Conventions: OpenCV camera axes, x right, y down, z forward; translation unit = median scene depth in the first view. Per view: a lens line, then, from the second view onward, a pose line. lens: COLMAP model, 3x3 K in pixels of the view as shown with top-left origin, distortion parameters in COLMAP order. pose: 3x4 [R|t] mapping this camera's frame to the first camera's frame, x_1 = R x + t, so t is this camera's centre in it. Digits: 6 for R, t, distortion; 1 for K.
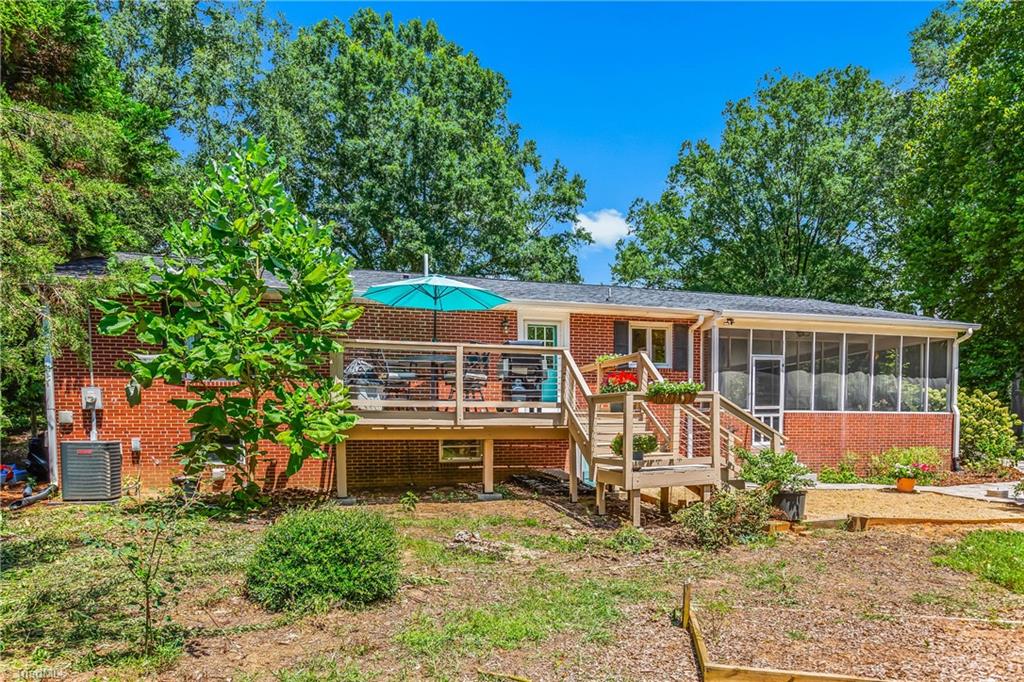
lens RADIAL K [[594.3, 0, 525.5], [0, 594.3, 442.4], [0, 0, 1]] dist [0.001005, 0.000668]
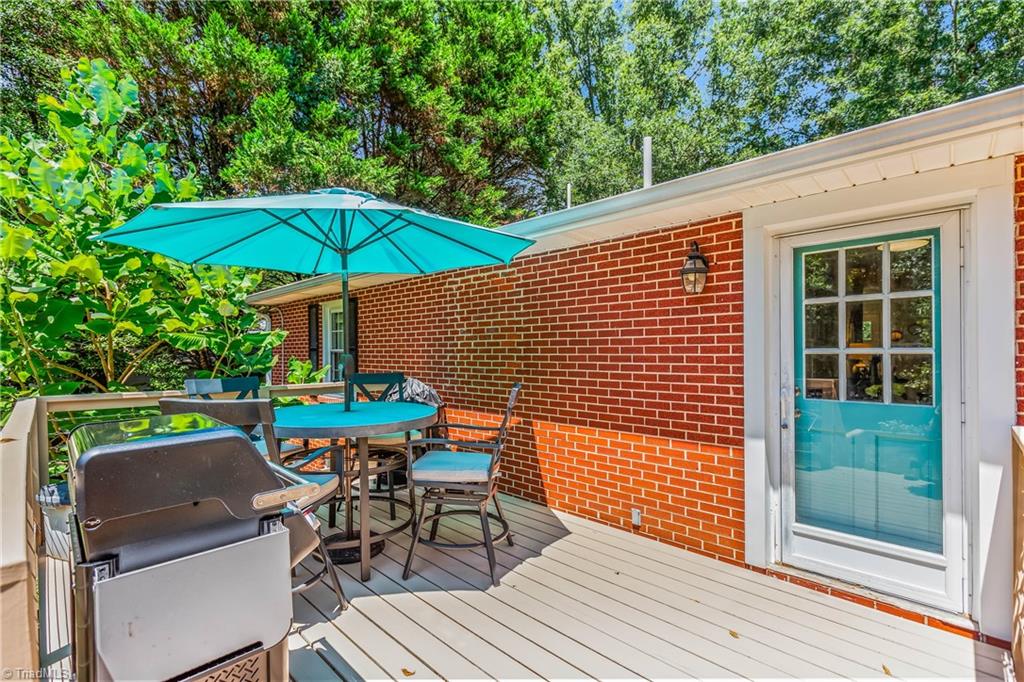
lens RADIAL K [[476.7, 0, 495.8], [0, 476.7, 341.9], [0, 0, 1]] dist [0.011967, -0.000153]
pose [[0.486763, -0.010439, -0.873471, 0.122460], [-0.015884, 0.999658, -0.020798, -0.130870], [0.873389, 0.023998, 0.486431, 0.680372]]
